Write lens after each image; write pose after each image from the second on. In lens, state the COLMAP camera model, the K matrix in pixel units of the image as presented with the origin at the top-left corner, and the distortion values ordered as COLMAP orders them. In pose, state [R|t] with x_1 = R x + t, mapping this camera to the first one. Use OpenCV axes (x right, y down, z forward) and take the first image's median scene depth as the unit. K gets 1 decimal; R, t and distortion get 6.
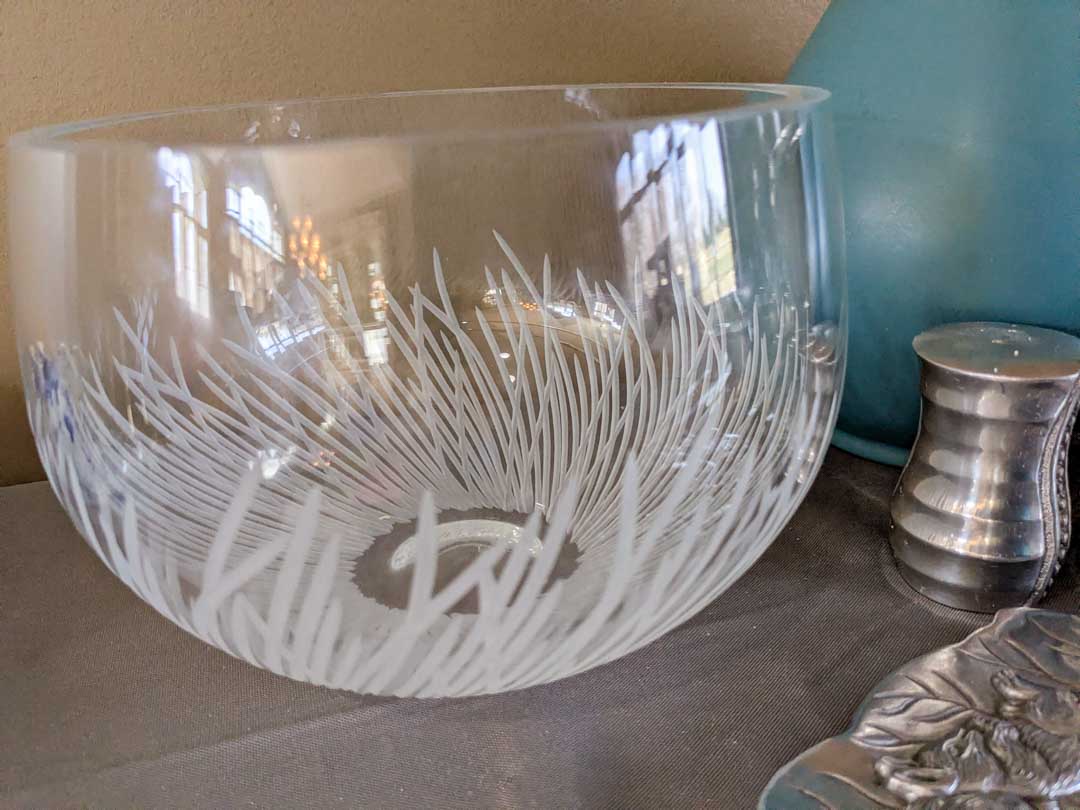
lens RADIAL K [[804.0, 0, 532.8], [0, 804.0, 409.0], [0, 0, 1]] dist [0.079856, 0.000866]
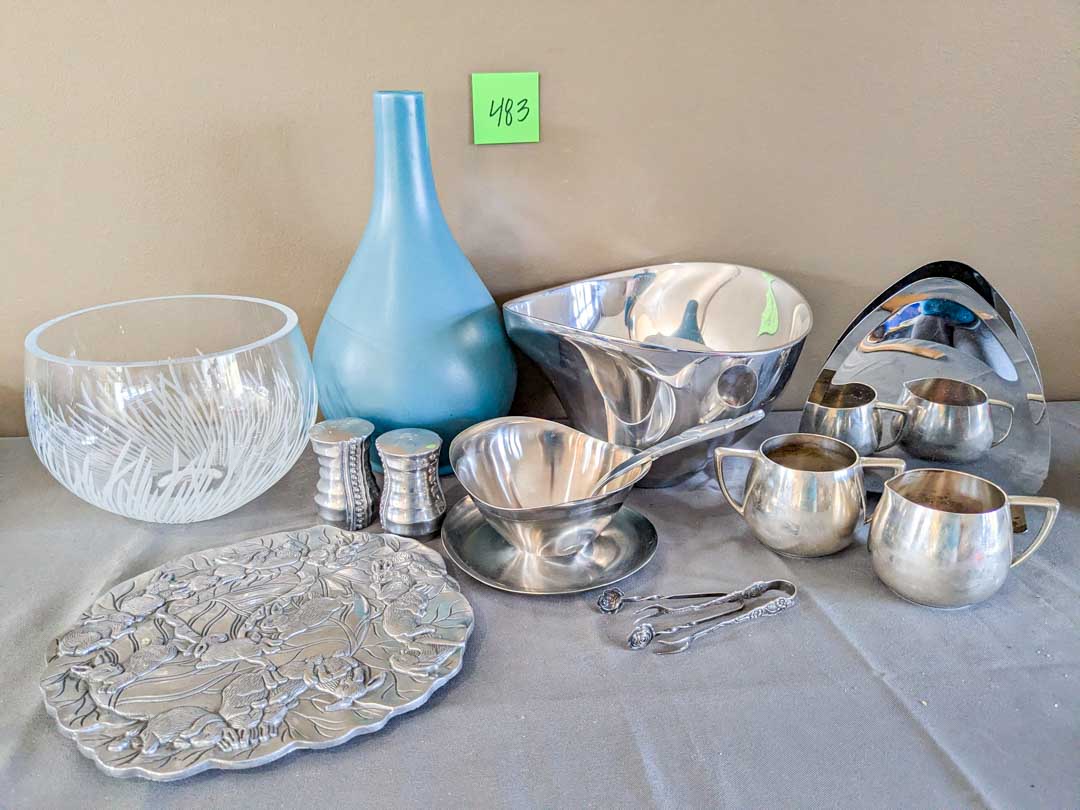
lens RADIAL K [[855.7, 0, 514.6], [0, 855.7, 426.0], [0, 0, 1]] dist [0.025148, -0.068617]
pose [[0.961405, -0.051268, 0.270319, 0.161633], [0.051818, 0.998643, 0.005105, 0.035155], [-0.270214, 0.009100, 0.962757, -1.696755]]
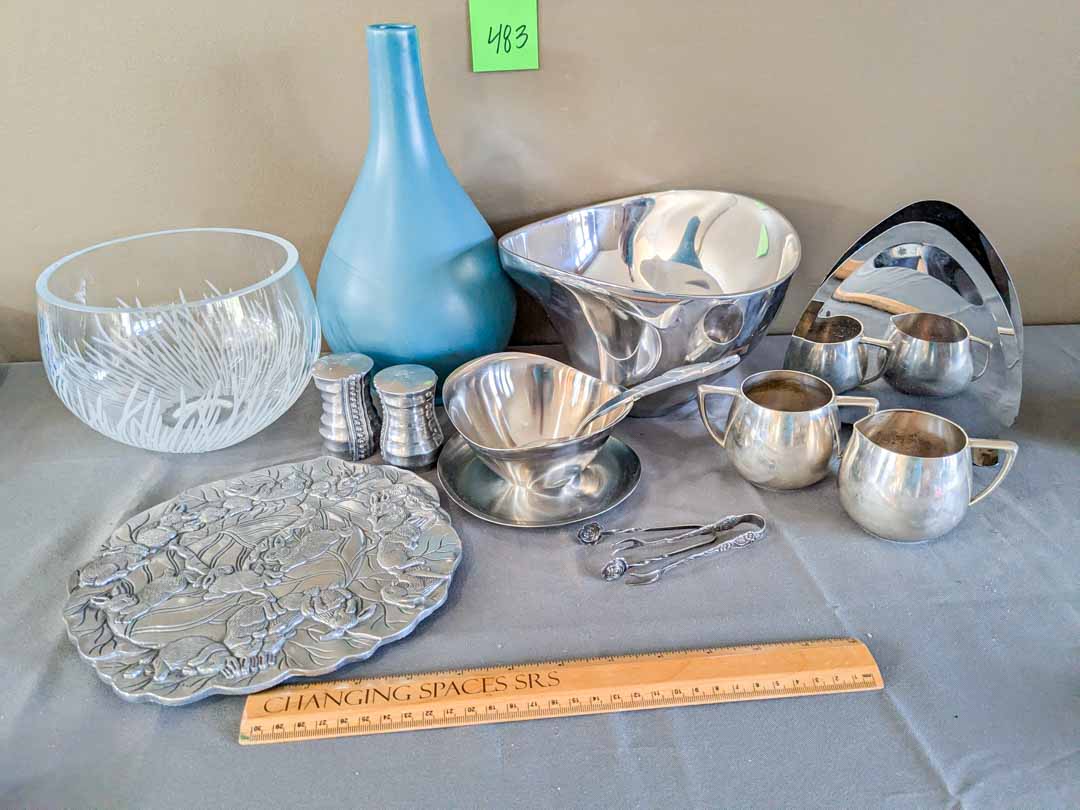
lens RADIAL K [[855.7, 0, 542.9], [0, 855.7, 404.9], [0, 0, 1]] dist [0.025148, -0.068617]
pose [[0.966192, -0.081411, 0.244634, 0.281524], [0.053281, 0.991405, 0.119489, -0.113529], [-0.252259, -0.102415, 0.962225, -1.821910]]
